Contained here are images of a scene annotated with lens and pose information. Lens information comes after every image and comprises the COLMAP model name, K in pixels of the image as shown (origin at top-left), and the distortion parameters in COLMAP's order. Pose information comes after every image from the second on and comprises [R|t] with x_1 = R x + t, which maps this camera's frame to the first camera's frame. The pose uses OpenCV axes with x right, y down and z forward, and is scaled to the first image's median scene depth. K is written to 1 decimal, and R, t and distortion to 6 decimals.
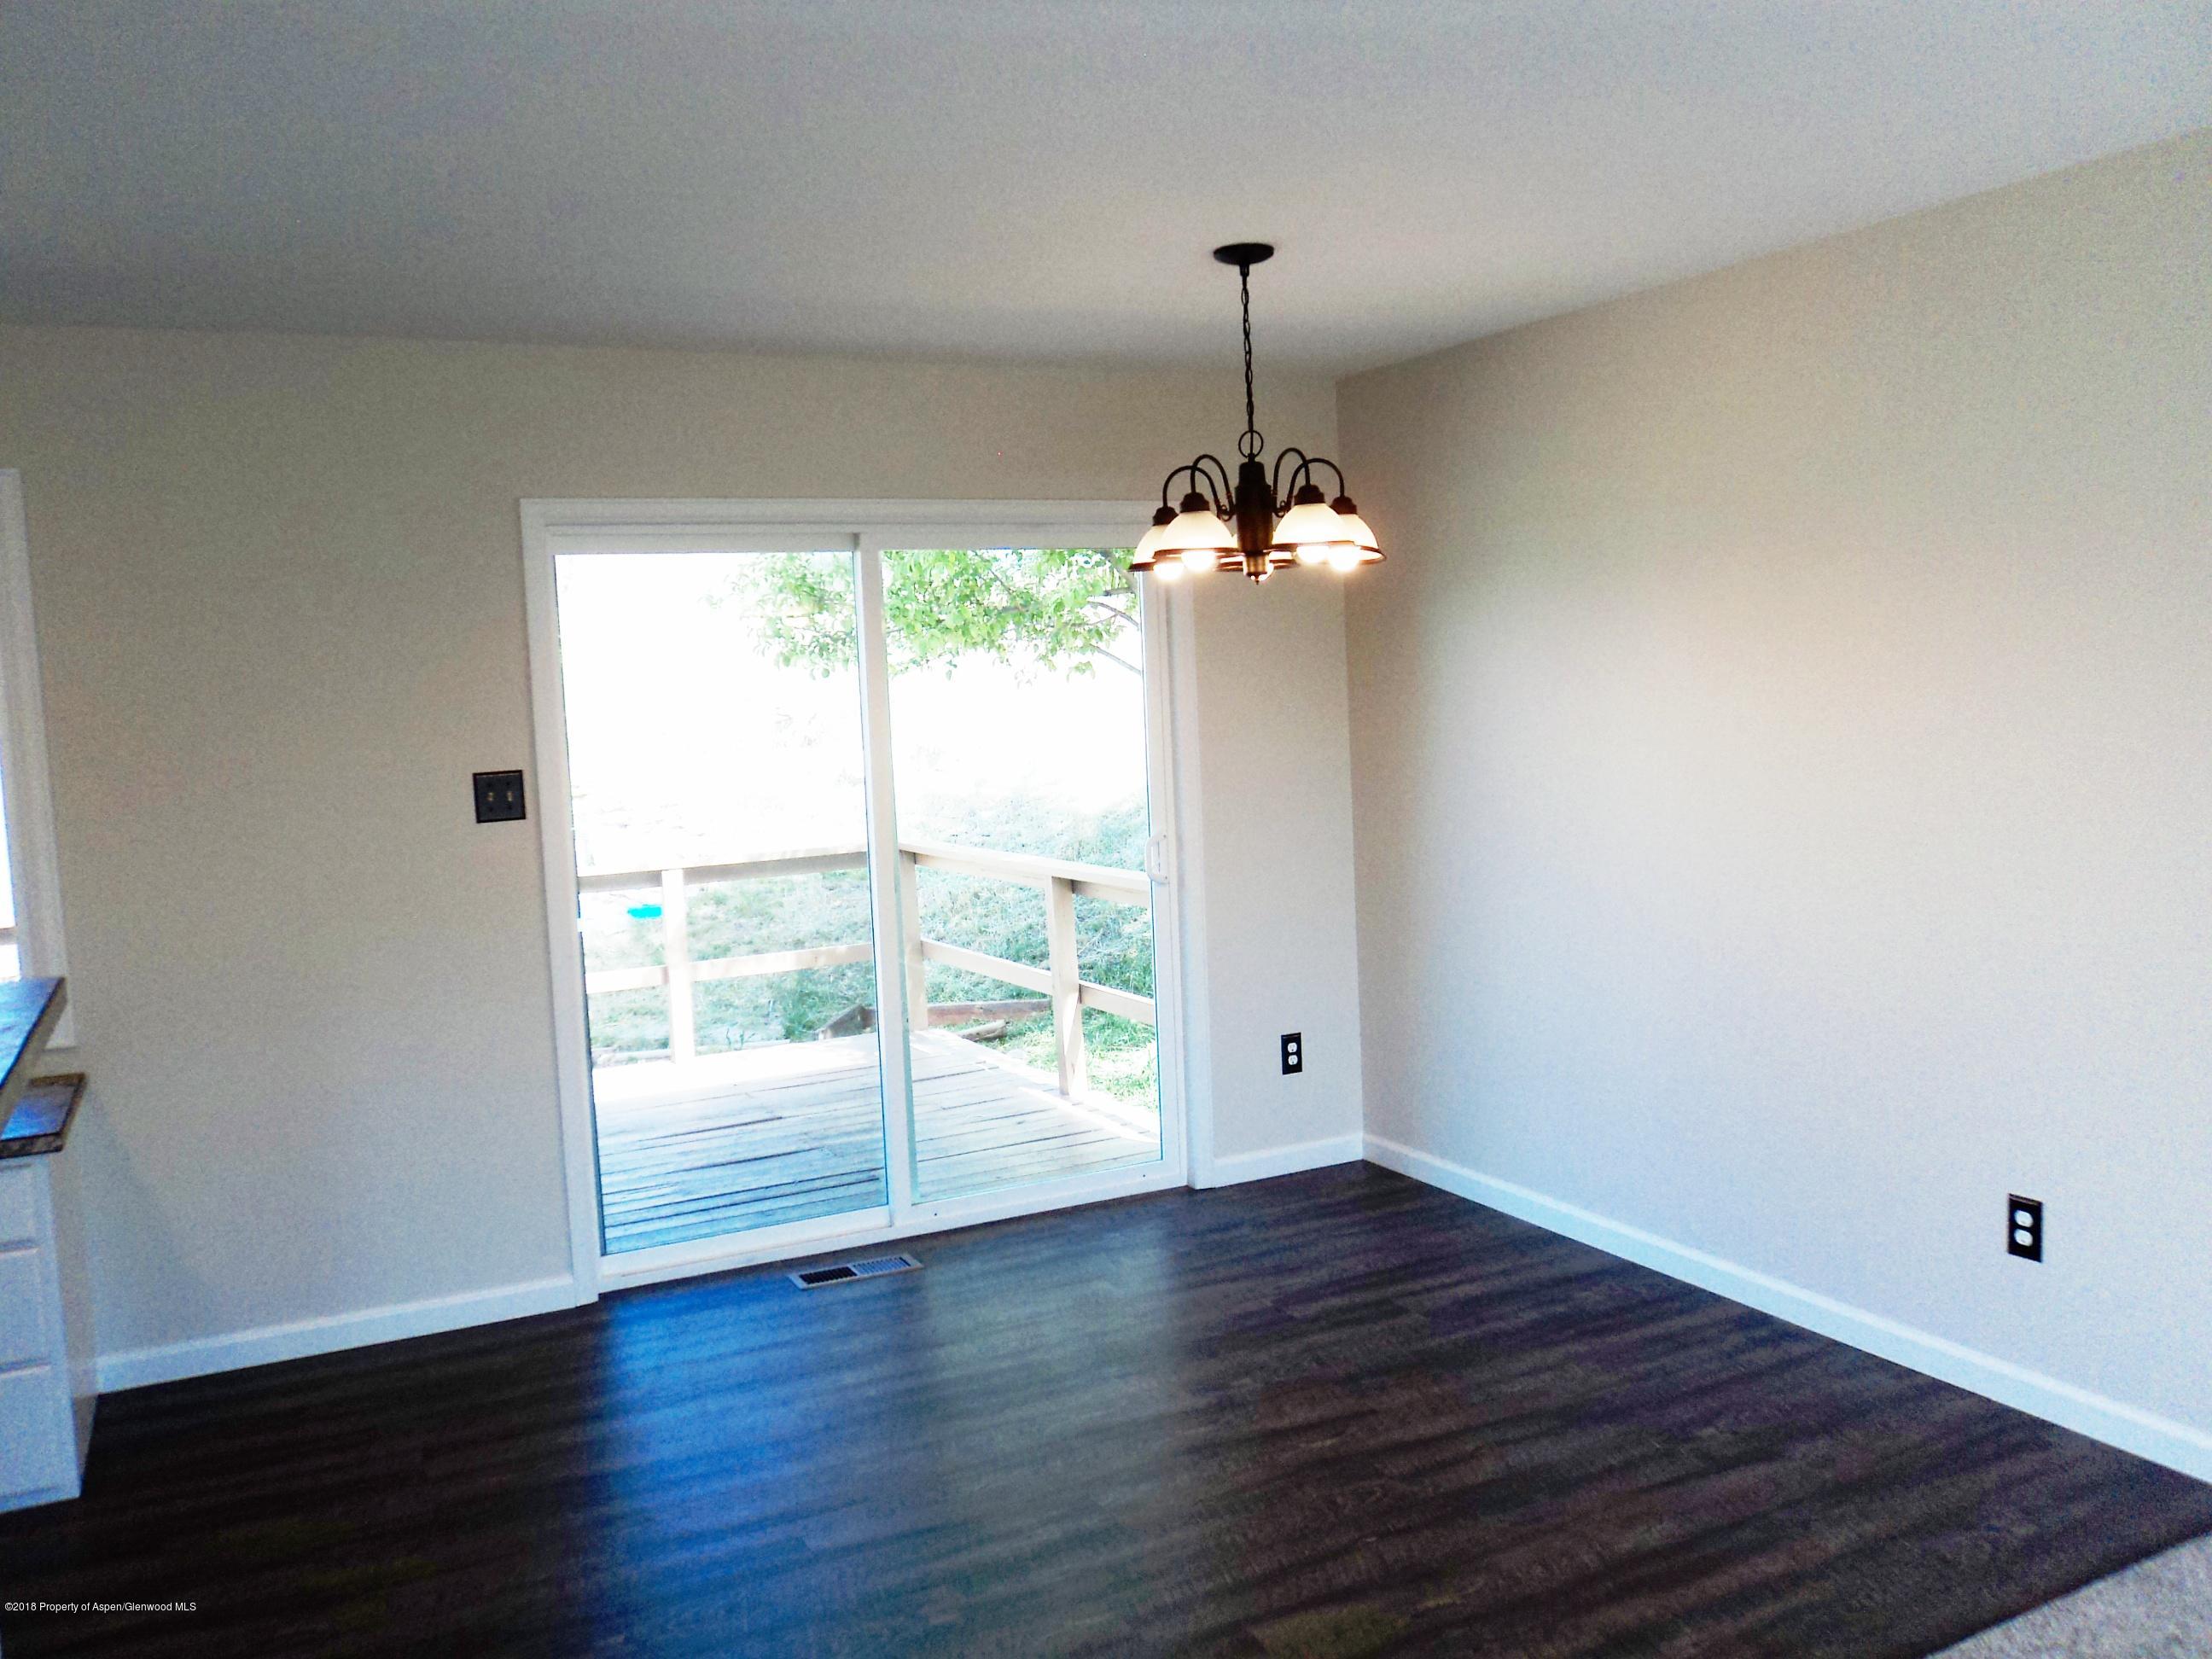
lens RADIAL K [[1763.0, 0, 1106.0], [0, 1763.0, 829.5], [0, 0, 1]] dist [-0.032936, 0.009110]
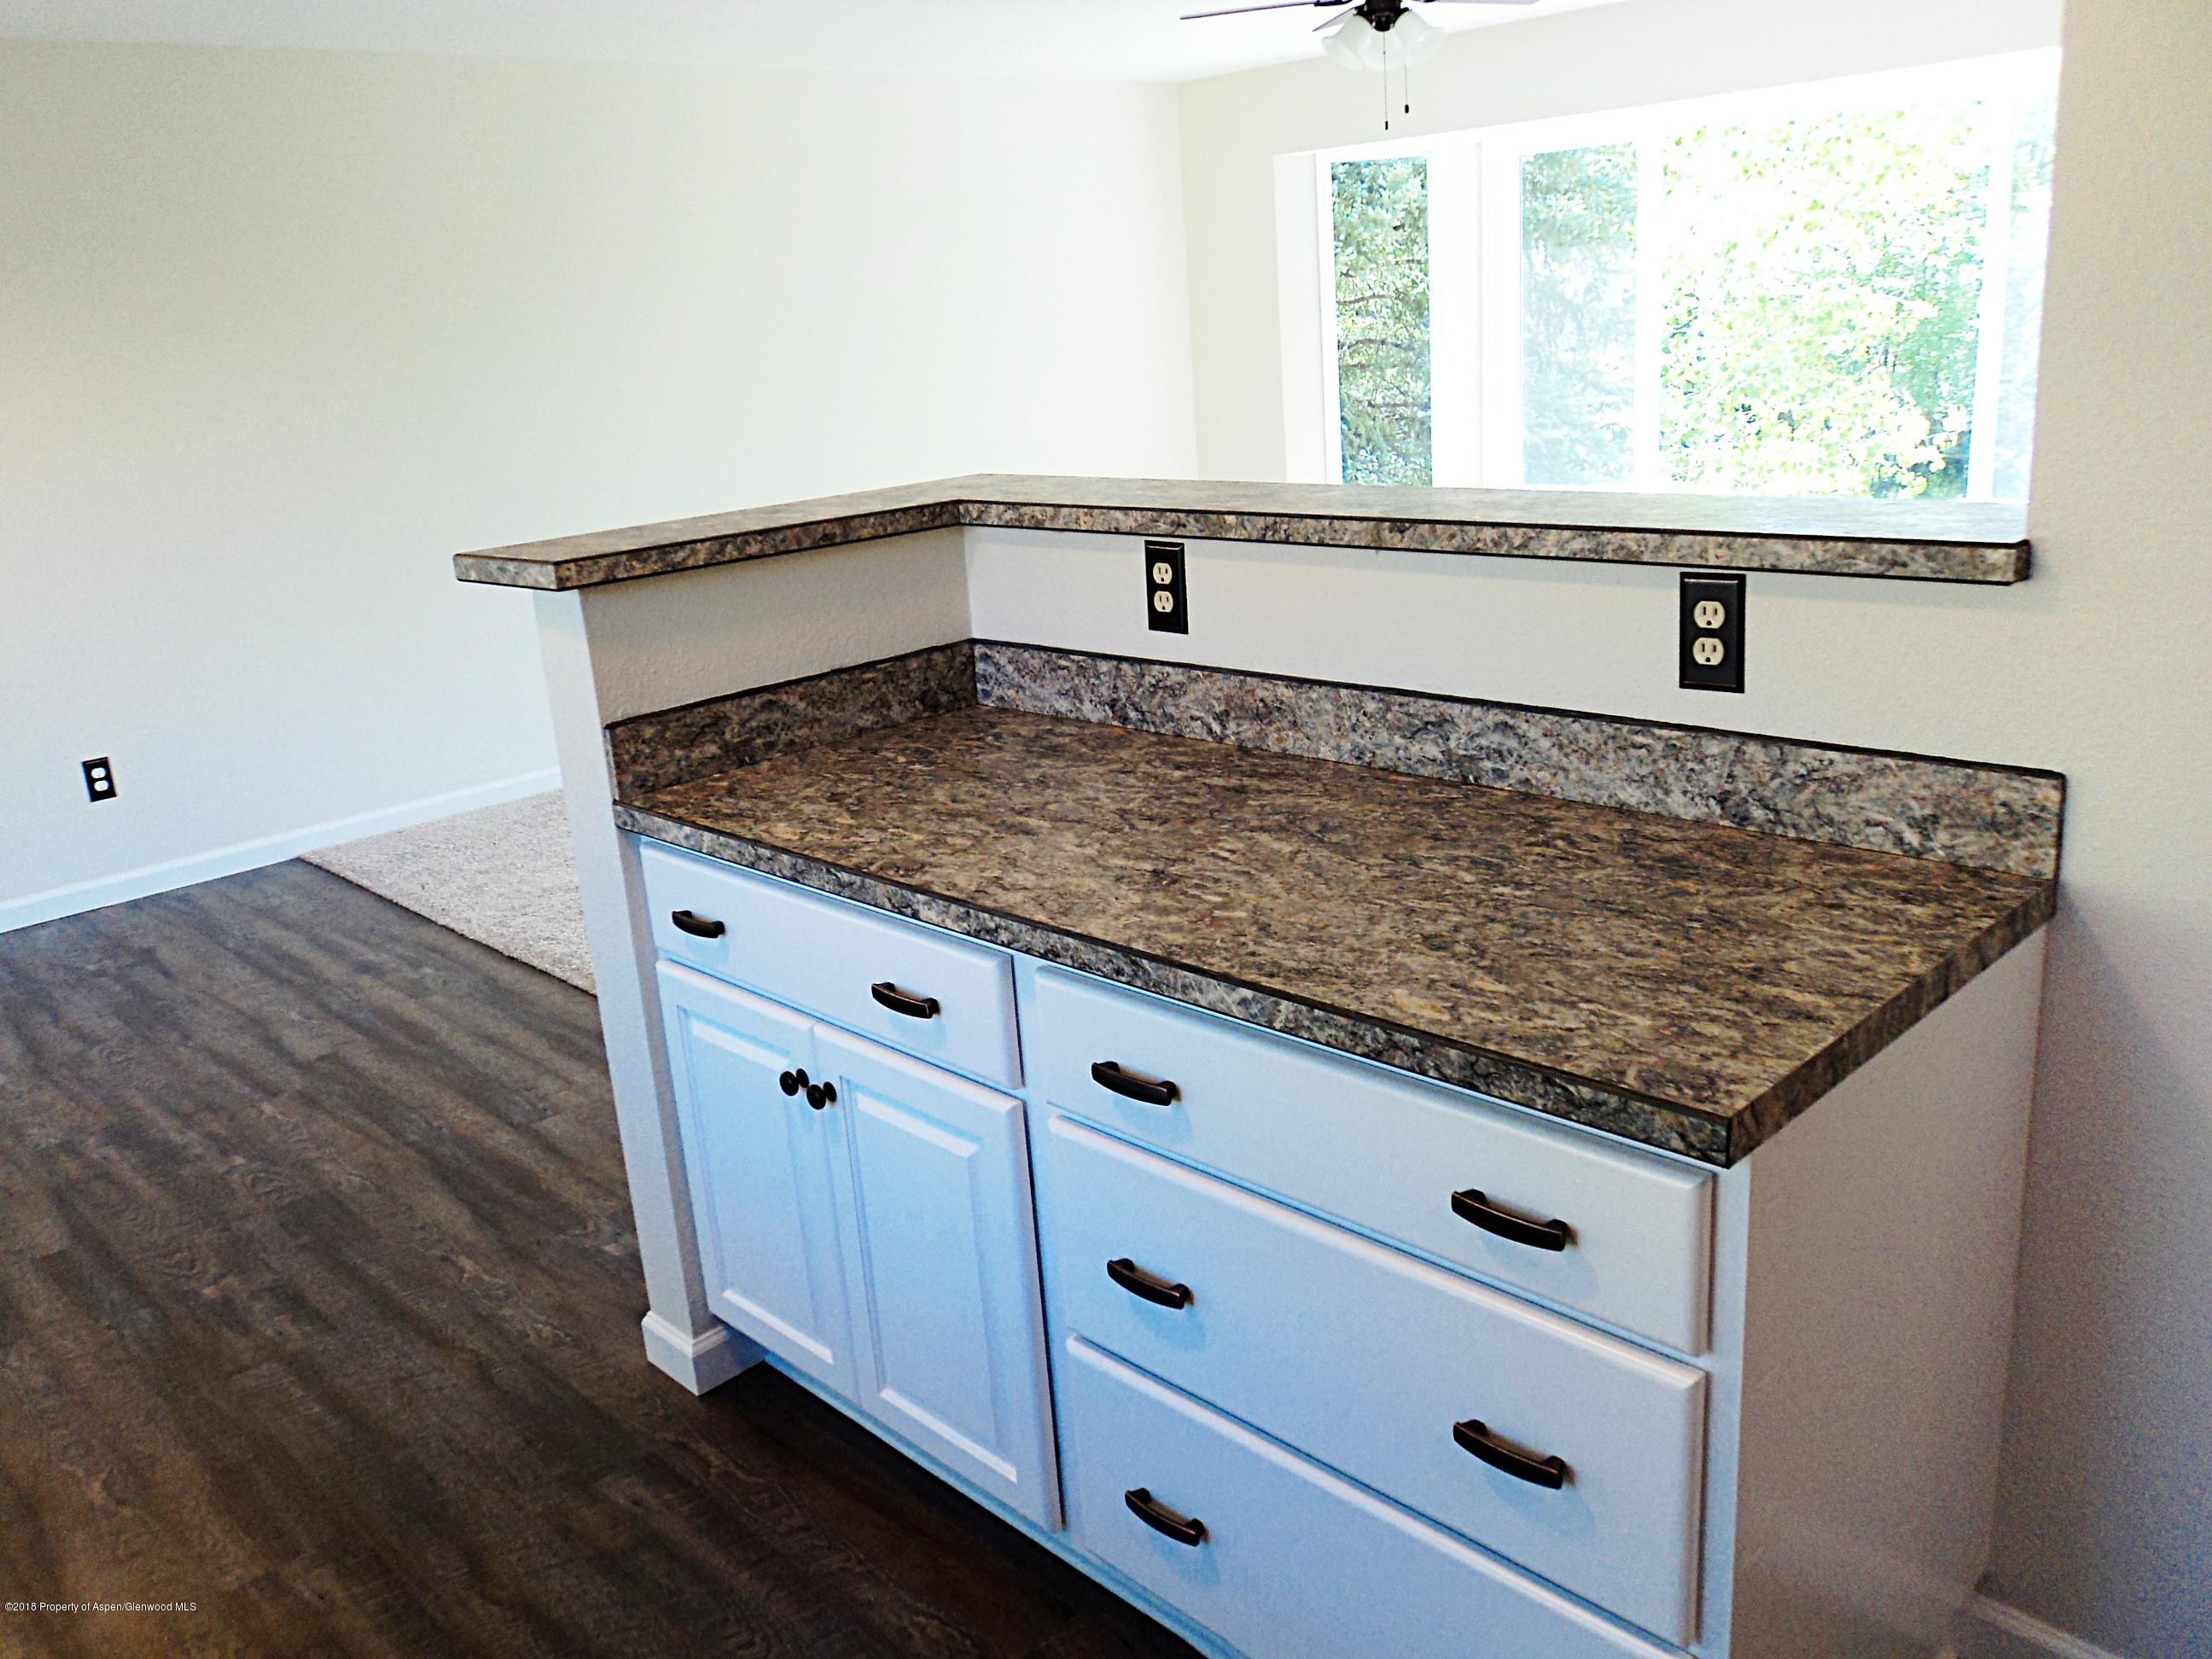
lens RADIAL K [[1763.0, 0, 1106.0], [0, 1763.0, 829.5], [0, 0, 1]] dist [-0.032936, 0.009110]
pose [[-0.296679, -0.212752, 0.930977, -1.111080], [0.174550, 0.946365, 0.271893, 0.018201], [-0.938890, 0.243167, -0.243631, 0.581101]]
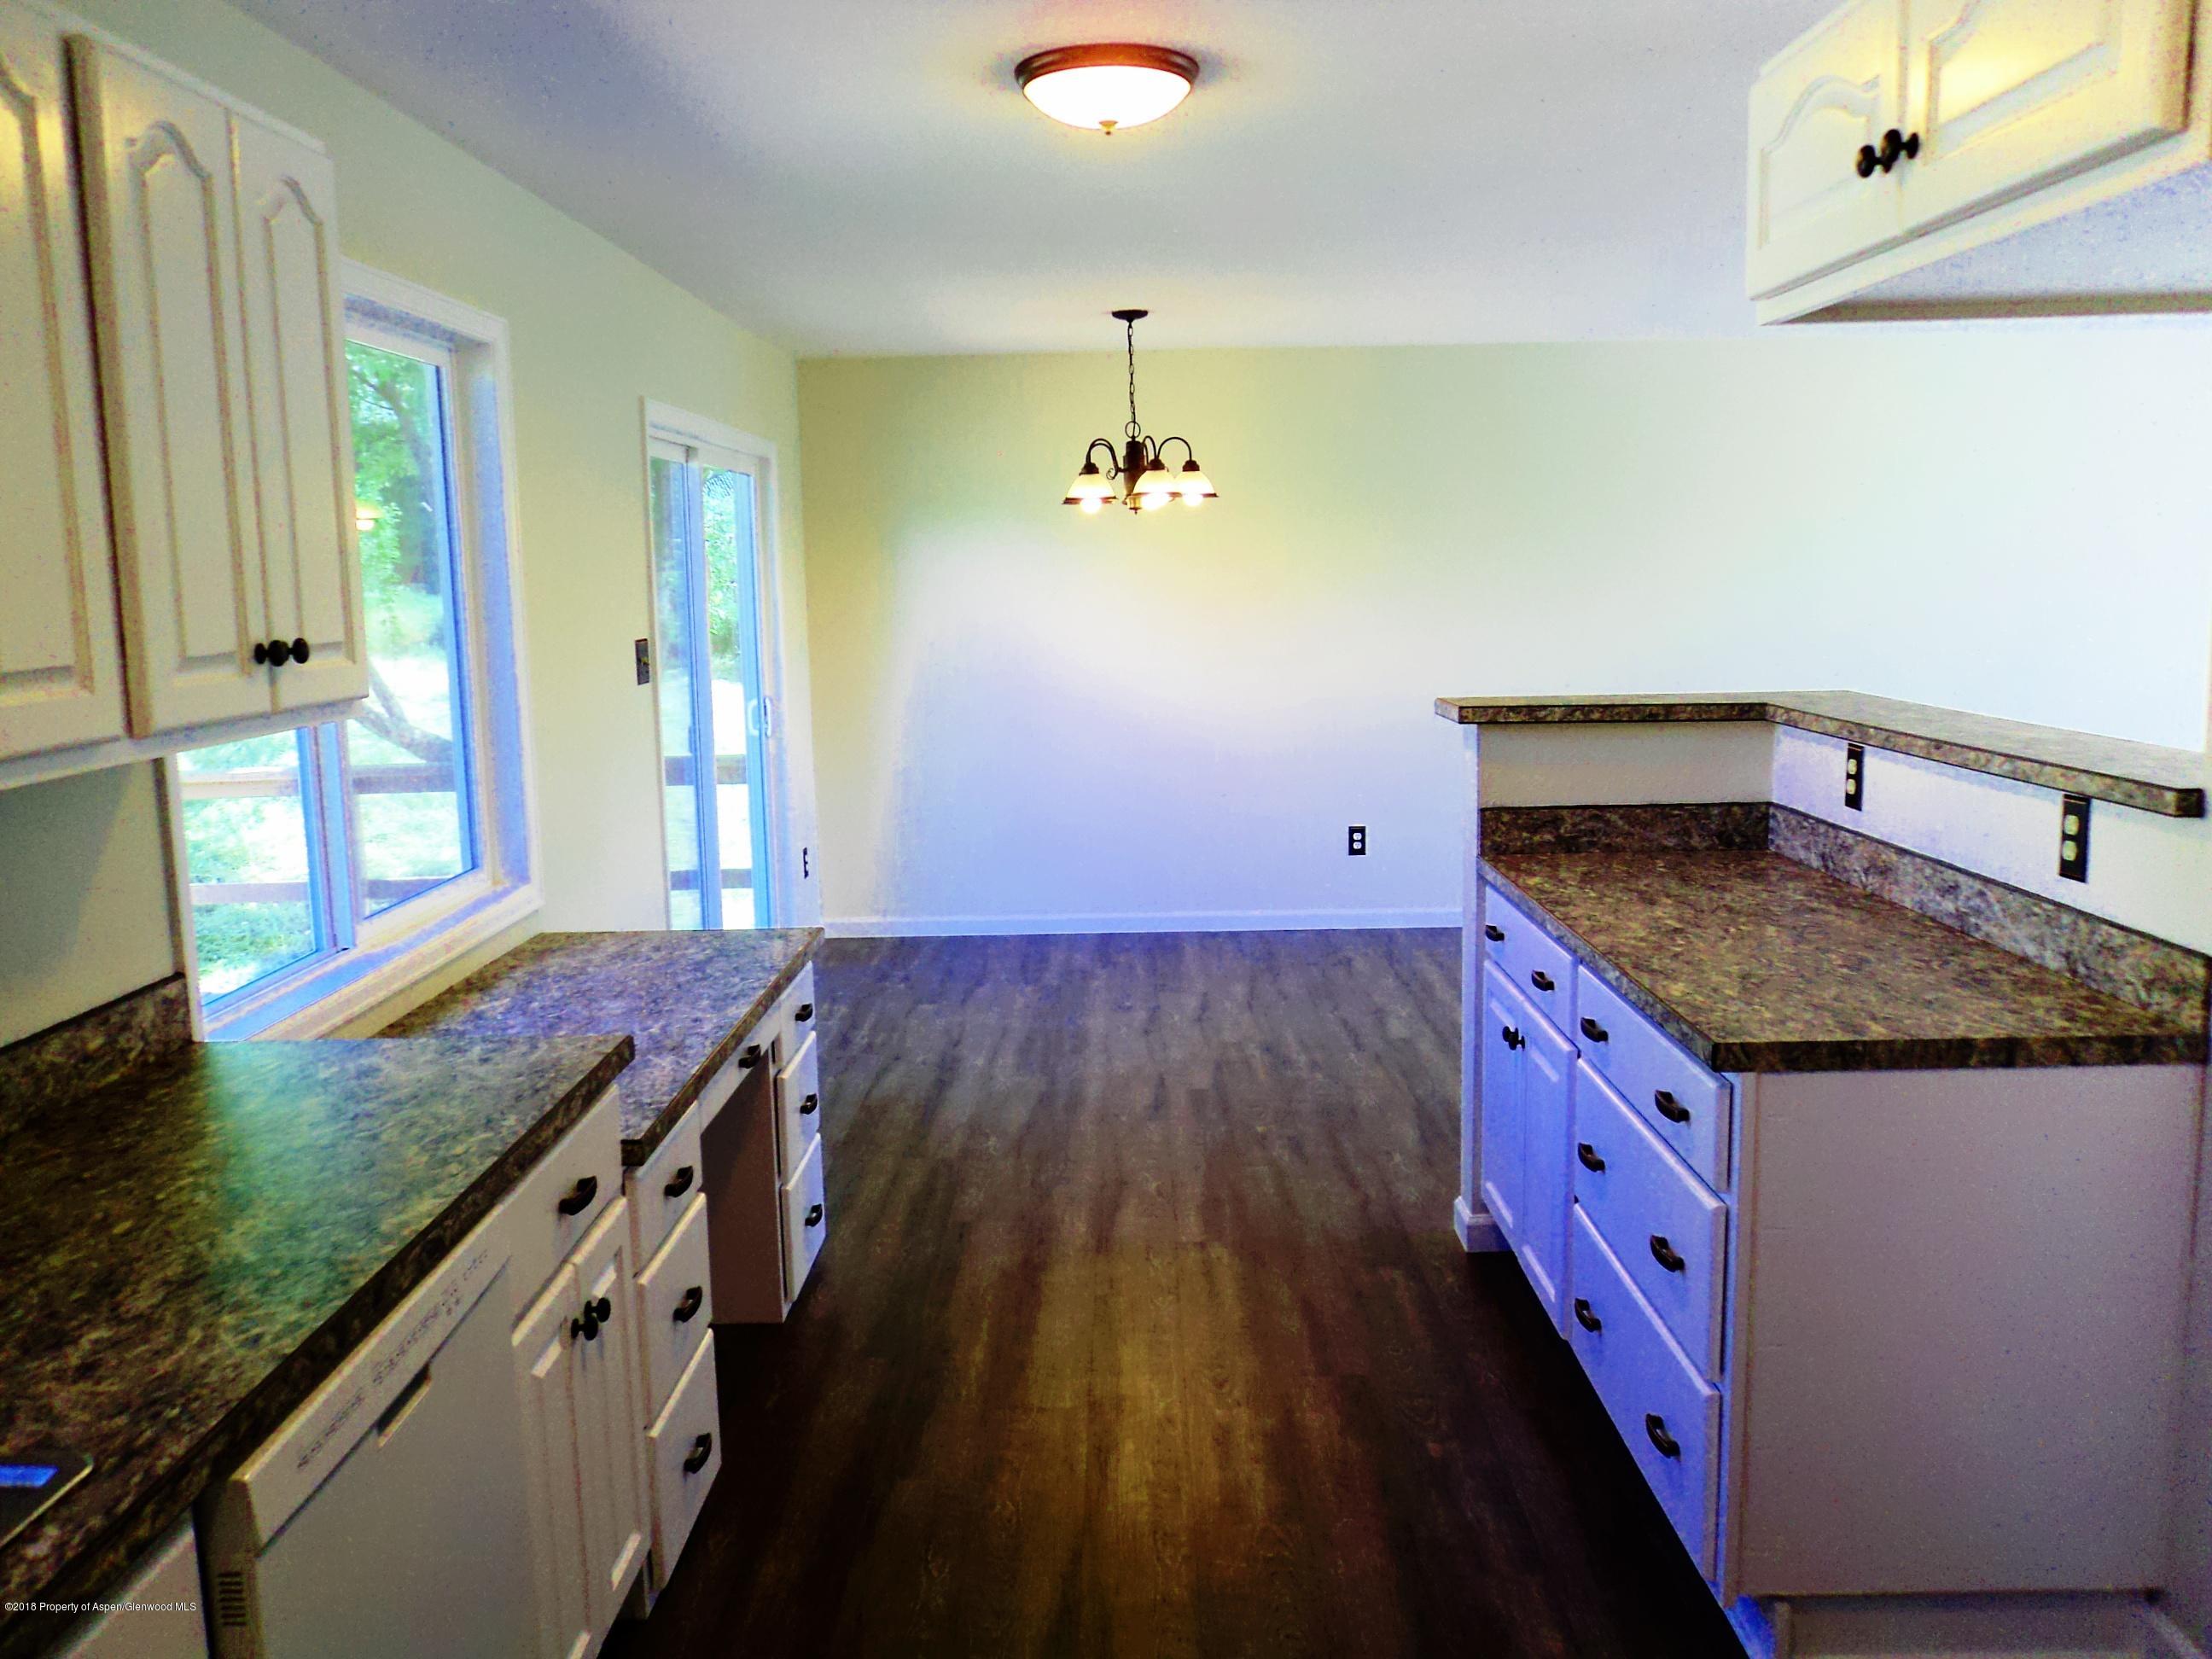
lens RADIAL K [[1763.0, 0, 1106.0], [0, 1763.0, 829.5], [0, 0, 1]] dist [-0.032936, 0.009110]
pose [[0.458677, -0.098492, 0.883128, -1.510590], [0.088274, 0.993973, 0.065007, 0.049891], [-0.884207, 0.048140, 0.464607, 0.281235]]
